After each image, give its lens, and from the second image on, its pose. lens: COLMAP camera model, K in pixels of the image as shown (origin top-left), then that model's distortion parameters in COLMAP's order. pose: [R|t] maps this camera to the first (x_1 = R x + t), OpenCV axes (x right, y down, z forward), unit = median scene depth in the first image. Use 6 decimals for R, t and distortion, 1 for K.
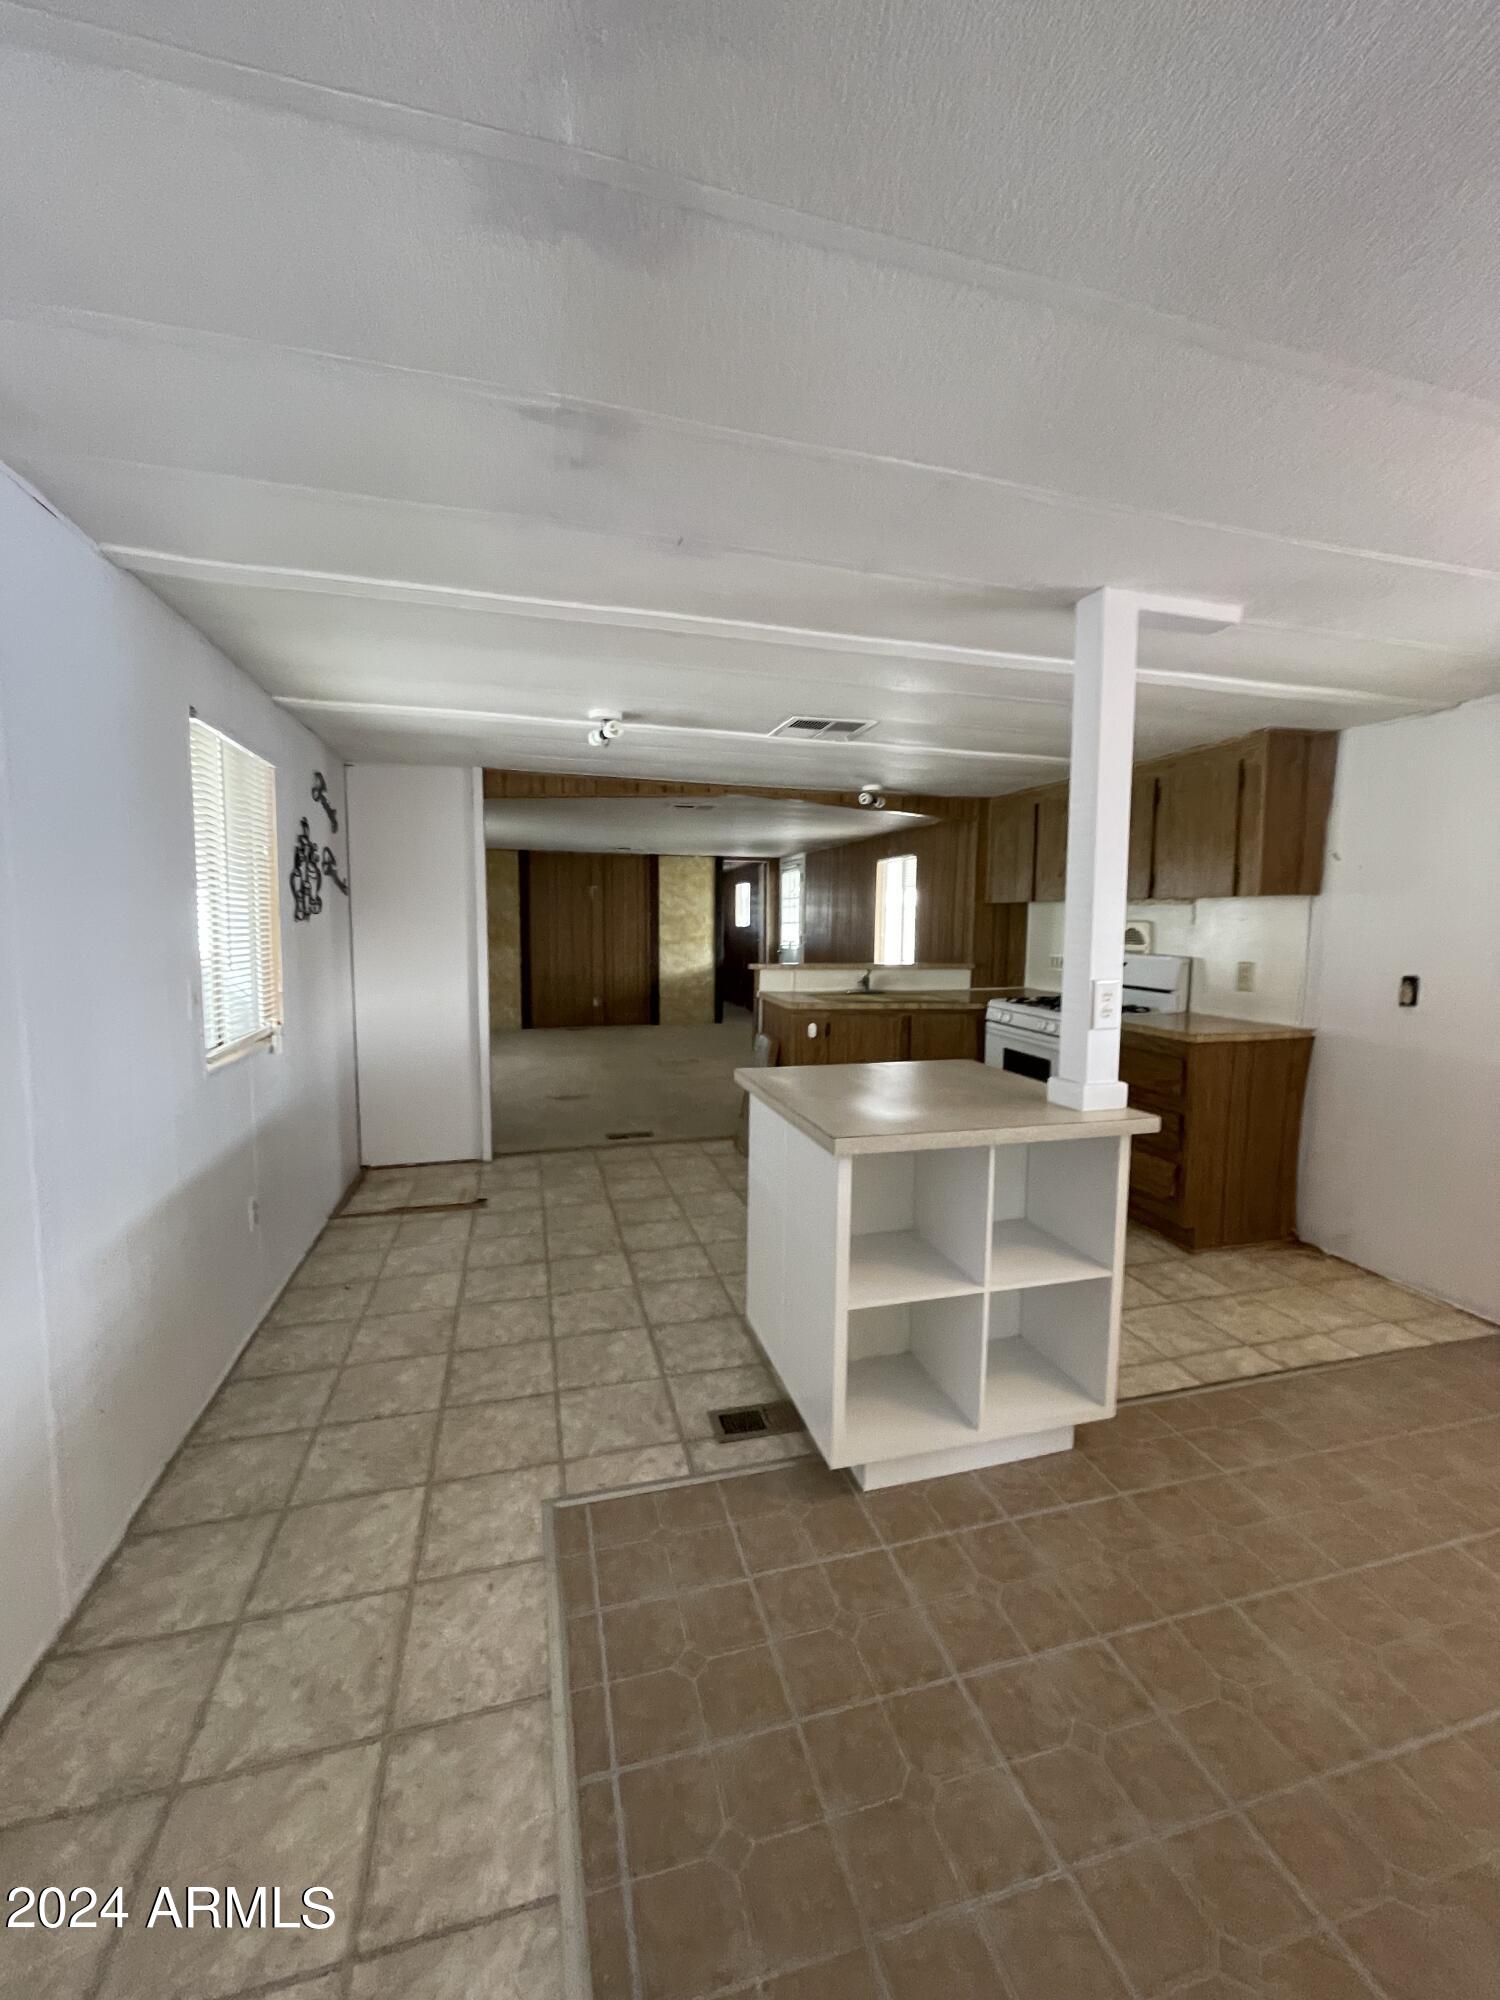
lens RADIAL K [[810.0, 0, 758.6], [0, 810.0, 998.1], [0, 0, 1]] dist [0.001323, 0.000488]
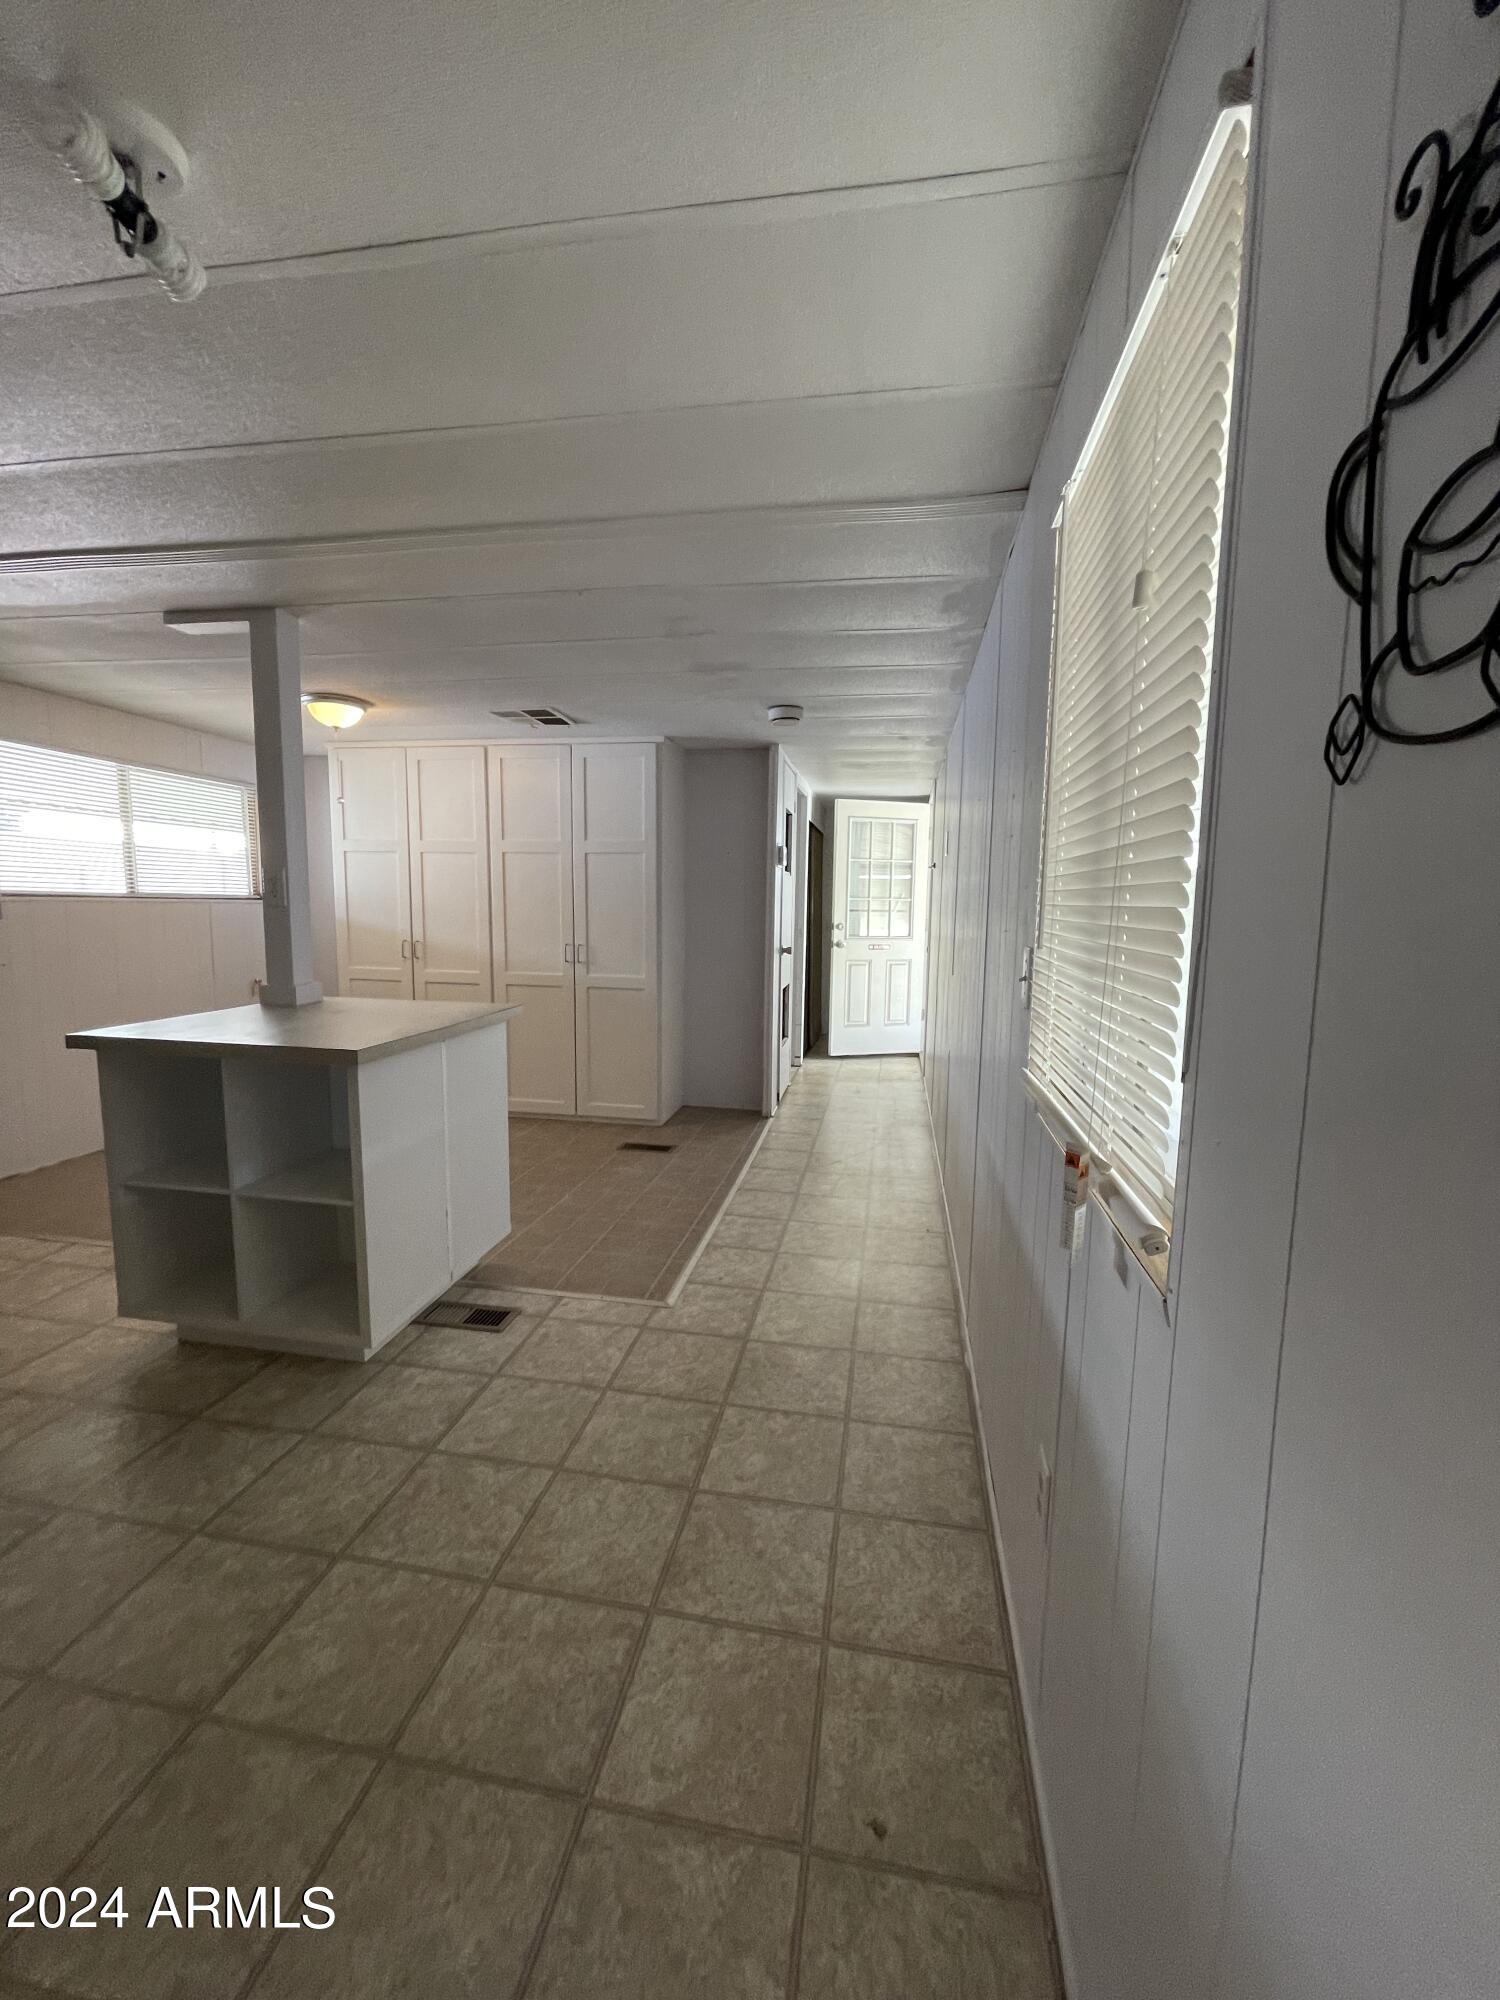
lens RADIAL K [[810.0, 0, 755.8], [0, 810.0, 996.9], [0, 0, 1]] dist [0.001323, 0.000488]
pose [[-0.898885, -0.073815, 0.431922, -0.478976], [0.017016, 0.979085, 0.202737, -0.075173], [-0.437854, 0.189587, -0.878829, 1.038348]]
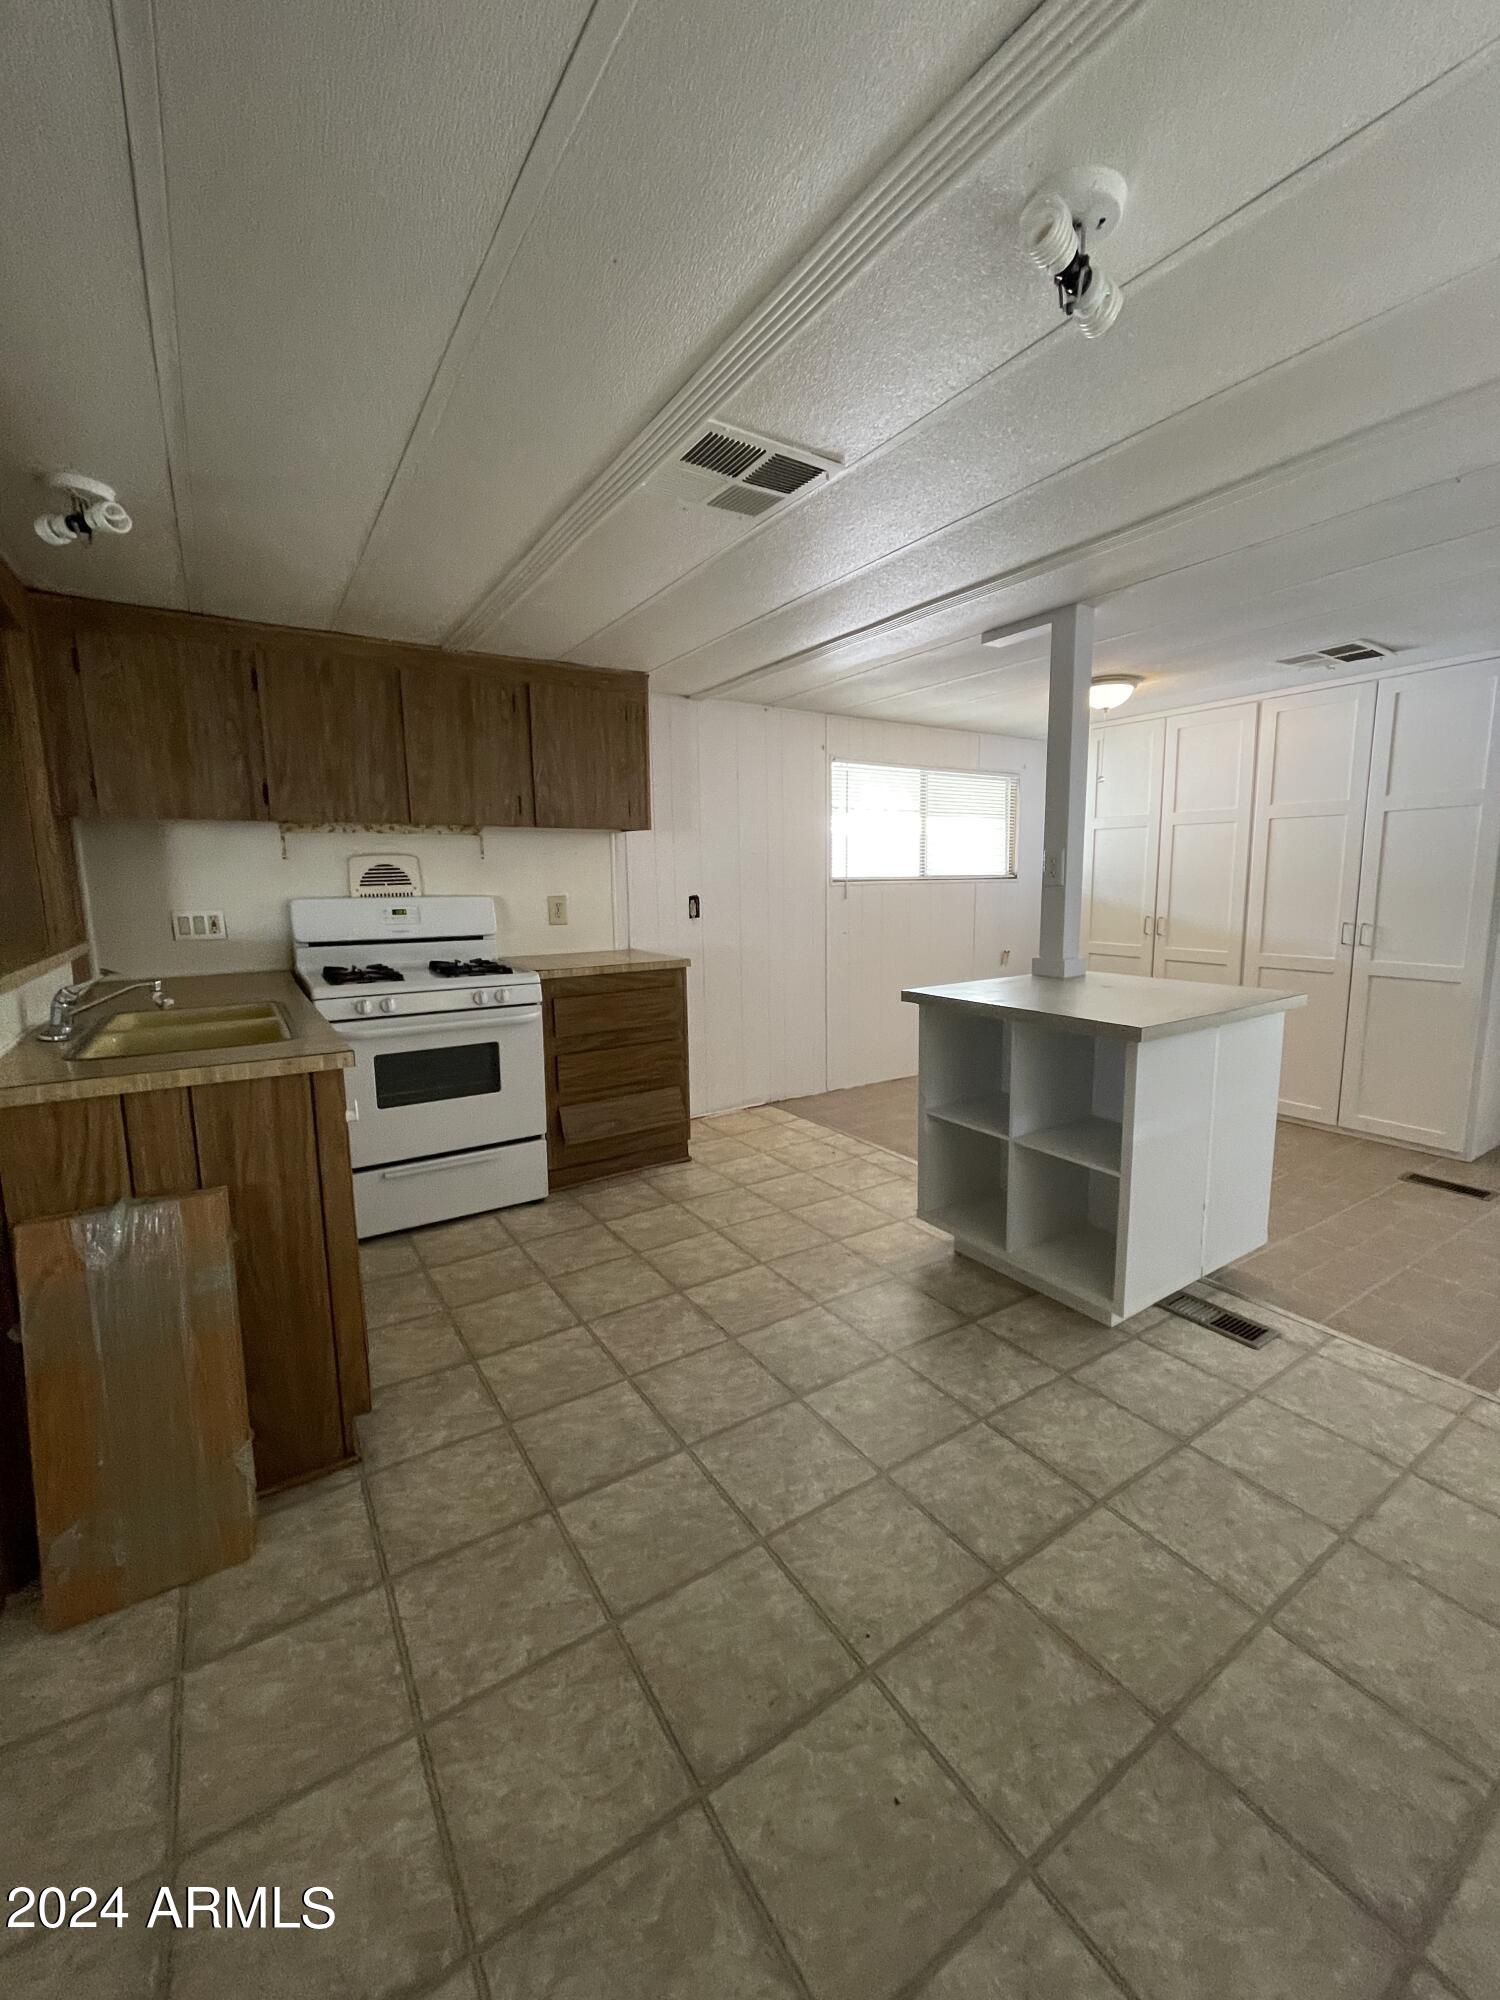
lens RADIAL K [[810.0, 0, 761.2], [0, 810.0, 995.8], [0, 0, 1]] dist [0.001323, 0.000488]
pose [[-0.303232, -0.143885, 0.941991, -0.446337], [0.101301, 0.978066, 0.182004, -0.081739], [-0.947517, 0.150614, -0.282005, 1.079025]]
